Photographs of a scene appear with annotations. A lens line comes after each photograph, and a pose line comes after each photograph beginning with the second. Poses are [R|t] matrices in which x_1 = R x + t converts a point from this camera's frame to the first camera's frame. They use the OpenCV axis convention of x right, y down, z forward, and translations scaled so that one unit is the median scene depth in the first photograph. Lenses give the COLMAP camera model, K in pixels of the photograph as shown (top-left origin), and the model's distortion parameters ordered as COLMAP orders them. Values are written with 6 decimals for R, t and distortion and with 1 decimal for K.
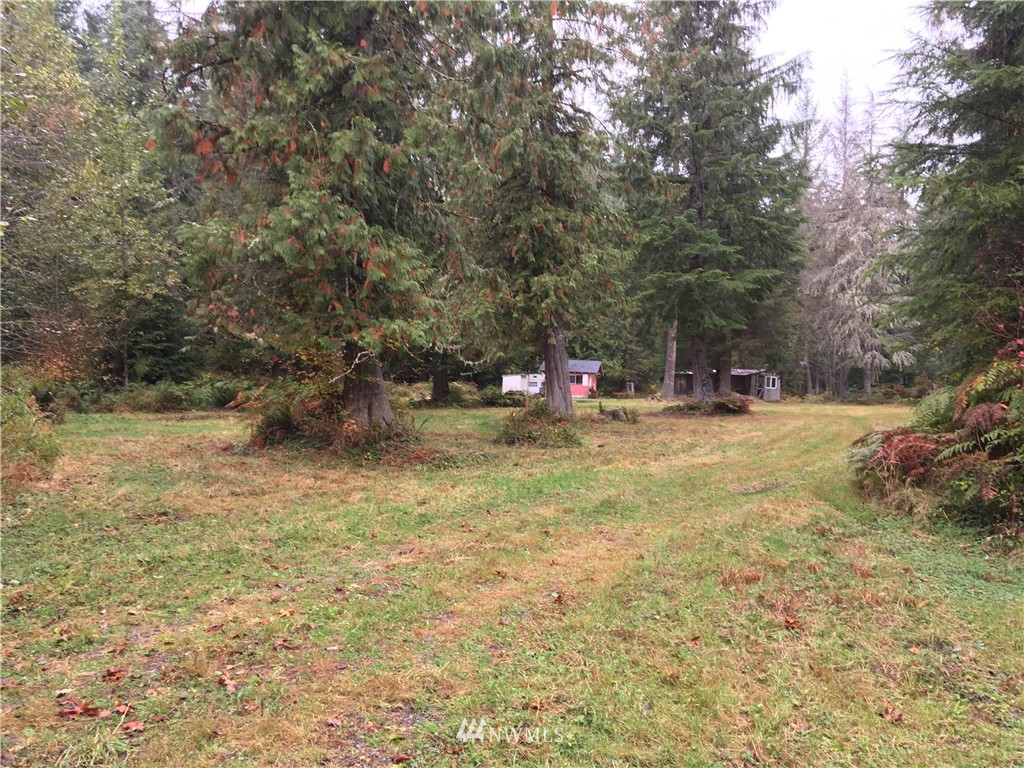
lens RADIAL K [[861.2, 0, 514.3], [0, 861.2, 388.5], [0, 0, 1]] dist [0.017494, 0.002166]
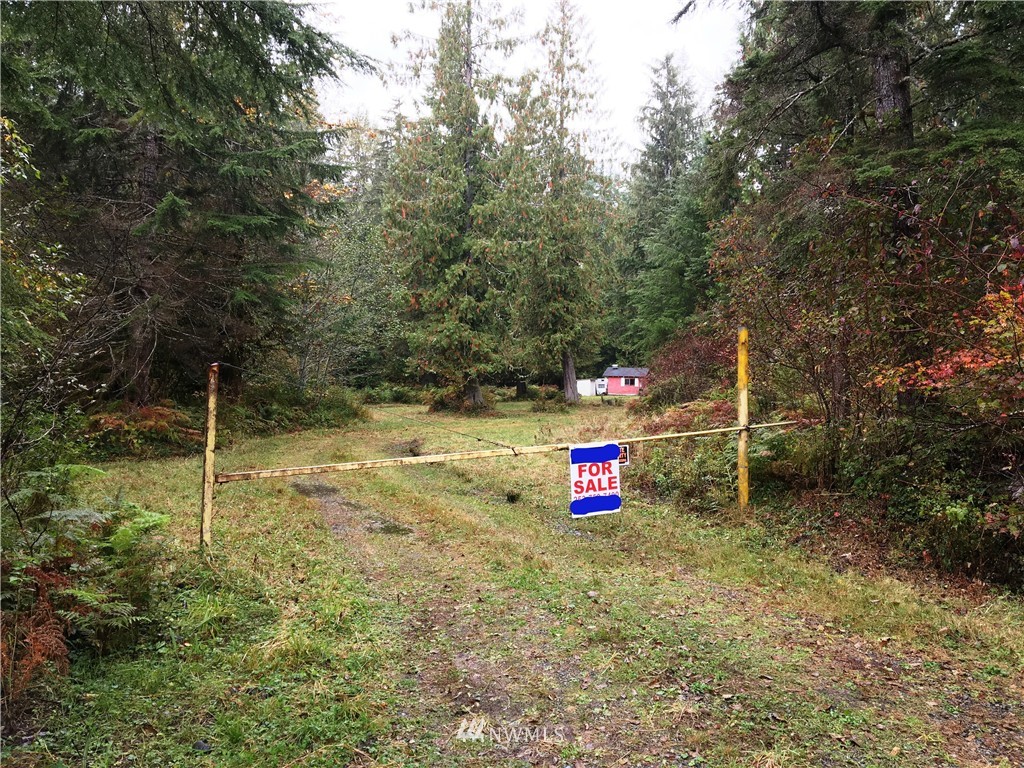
lens RADIAL K [[861.2, 0, 511.4], [0, 861.2, 383.6], [0, 0, 1]] dist [0.017494, 0.002166]
pose [[0.990219, -0.016922, -0.138494, 0.284041], [0.015657, 0.999825, -0.010216, 0.012218], [0.138642, 0.007948, 0.990311, -1.454317]]
